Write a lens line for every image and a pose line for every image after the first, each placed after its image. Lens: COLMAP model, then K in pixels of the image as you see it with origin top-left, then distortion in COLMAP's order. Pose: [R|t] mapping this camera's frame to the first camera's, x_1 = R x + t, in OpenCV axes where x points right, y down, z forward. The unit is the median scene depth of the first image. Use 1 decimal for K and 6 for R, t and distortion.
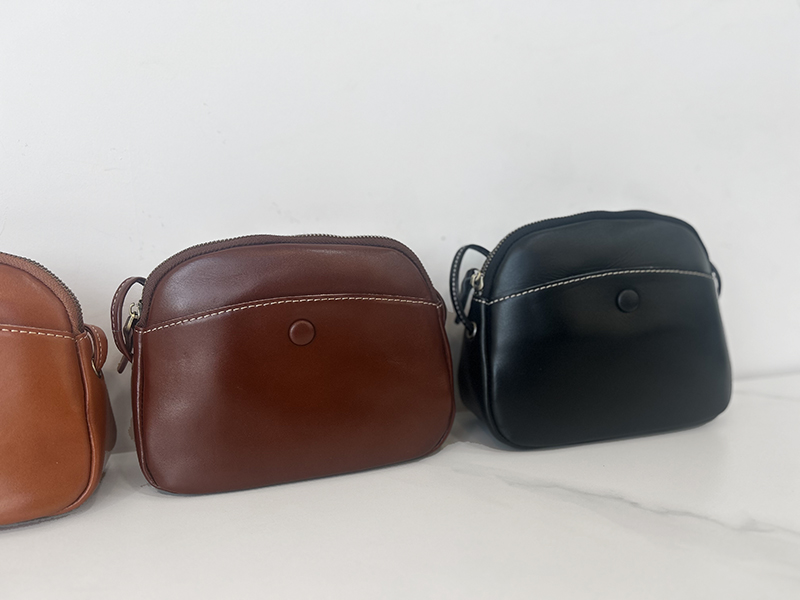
lens RADIAL K [[597.9, 0, 400.0], [0, 597.9, 300.0], [0, 0, 1]] dist [0.074360, -0.112113]
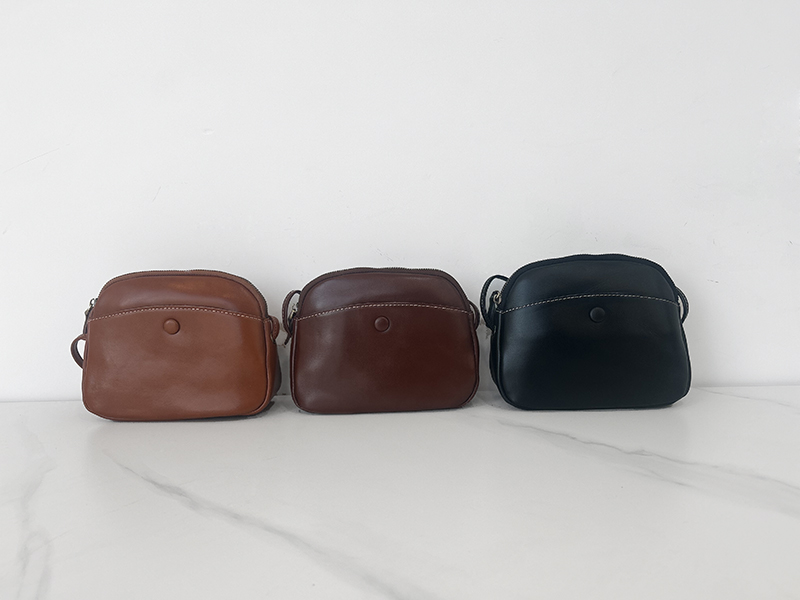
lens RADIAL K [[597.9, 0, 400.0], [0, 597.9, 300.0], [0, 0, 1]] dist [0.074360, -0.112113]
pose [[0.964157, 0.029075, -0.263736, 0.305980], [-0.044947, 0.997510, -0.054348, 0.070288], [0.261499, 0.064254, 0.963063, -0.582484]]
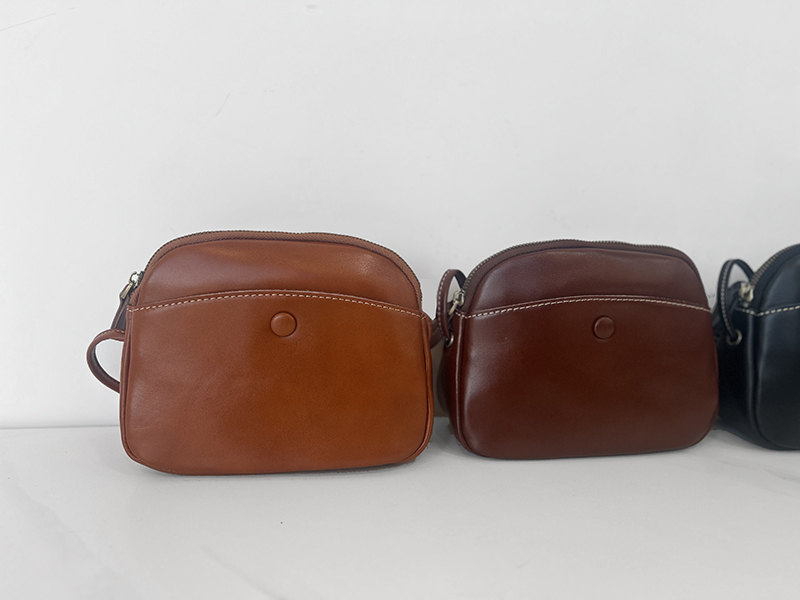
lens RADIAL K [[597.9, 0, 400.0], [0, 597.9, 300.0], [0, 0, 1]] dist [0.074360, -0.112113]
pose [[0.993606, 0.074765, -0.084602, -0.417655], [-0.074588, 0.997201, 0.005254, 0.022939], [0.084758, 0.001090, 0.996401, -0.157973]]
